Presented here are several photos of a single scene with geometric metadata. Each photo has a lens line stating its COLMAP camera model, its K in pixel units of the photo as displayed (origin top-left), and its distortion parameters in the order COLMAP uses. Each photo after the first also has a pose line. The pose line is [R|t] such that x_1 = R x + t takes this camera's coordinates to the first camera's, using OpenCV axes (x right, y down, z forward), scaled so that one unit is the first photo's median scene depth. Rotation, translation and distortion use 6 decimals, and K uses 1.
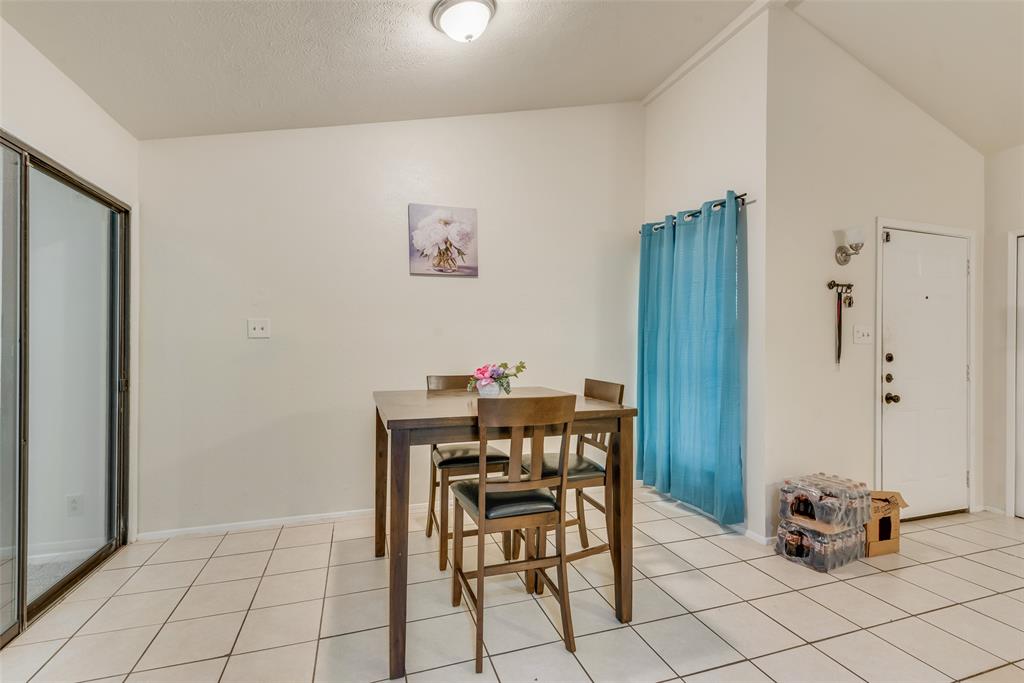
lens RADIAL K [[456.1, 0, 510.5], [0, 456.1, 346.6], [0, 0, 1]] dist [0.010124, 0.000283]
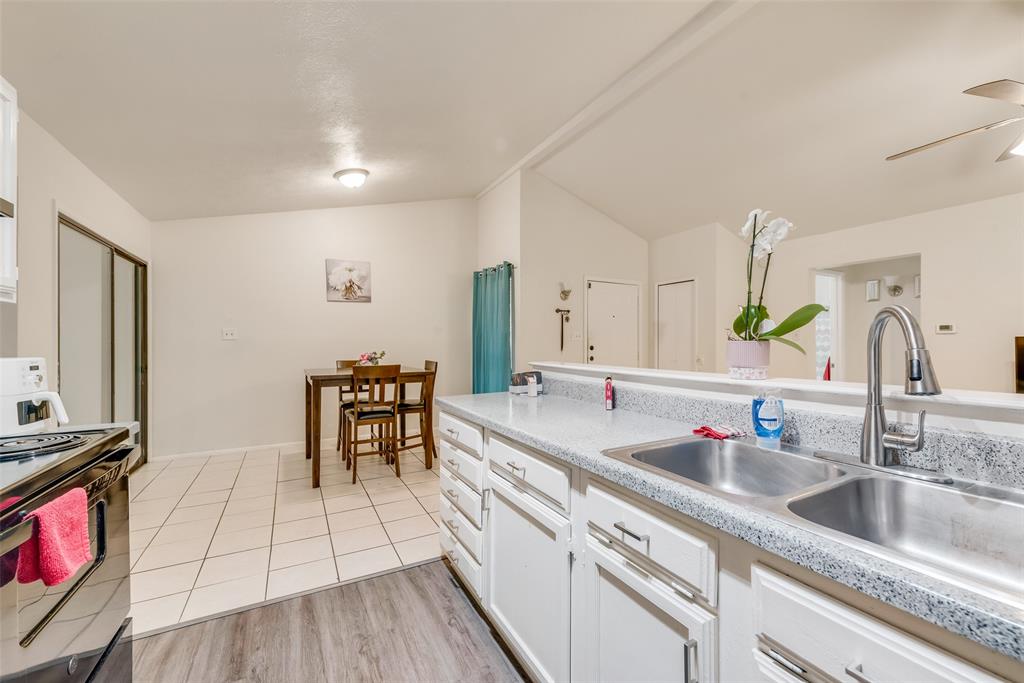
lens RADIAL K [[407.7, 0, 515.6], [0, 407.7, 343.2], [0, 0, 1]] dist [0.006763, -0.000389]
pose [[0.982942, -0.008010, 0.183739, 0.193716], [0.008026, 0.999968, 0.000658, 0.001044], [-0.183738, 0.000828, 0.982975, -0.635348]]
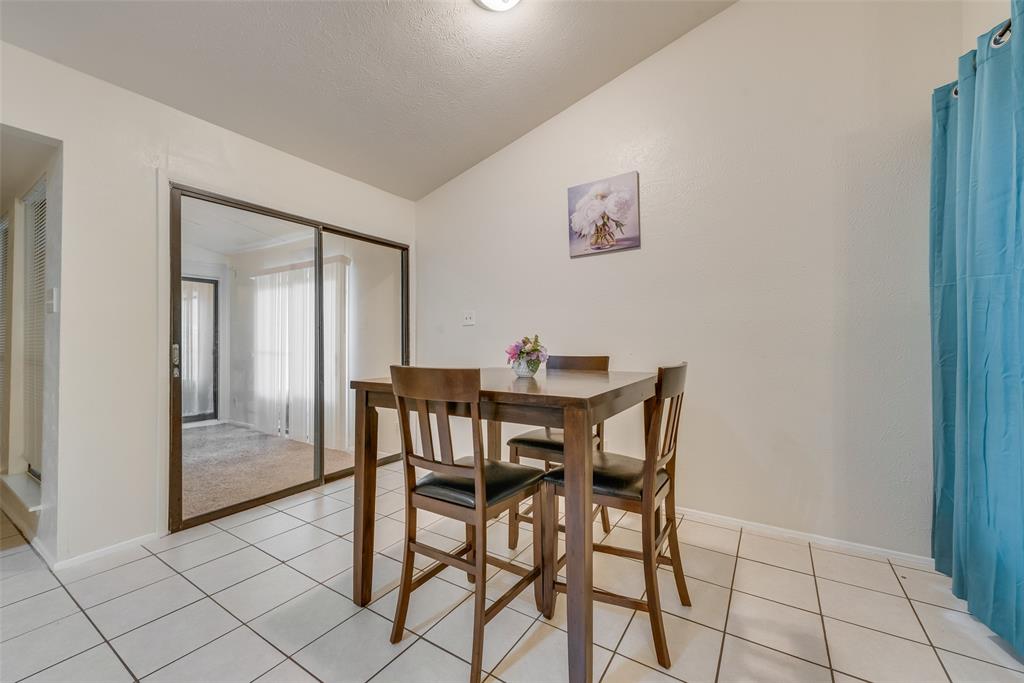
lens RADIAL K [[407.7, 0, 515.6], [0, 407.7, 343.2], [0, 0, 1]] dist [0.006763, -0.000389]
pose [[0.628277, -0.008966, -0.777938, 0.433194], [0.007738, 0.999956, -0.005275, 0.038295], [0.777951, -0.002706, 0.628319, 0.354972]]
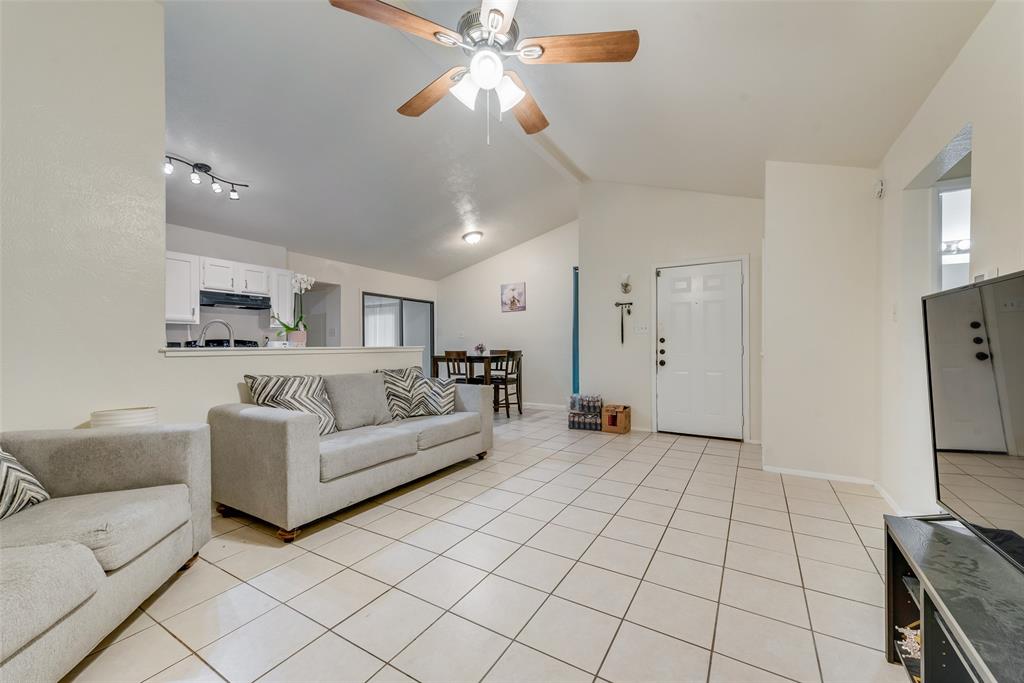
lens RADIAL K [[399.7, 0, 512.0], [0, 399.7, 341.5], [0, 0, 1]] dist [0.001005, -0.000062]
pose [[0.651770, -0.017709, -0.758210, 1.631993], [0.009146, 0.999838, -0.015490, 0.047835], [0.758361, 0.003161, 0.651827, -0.463544]]
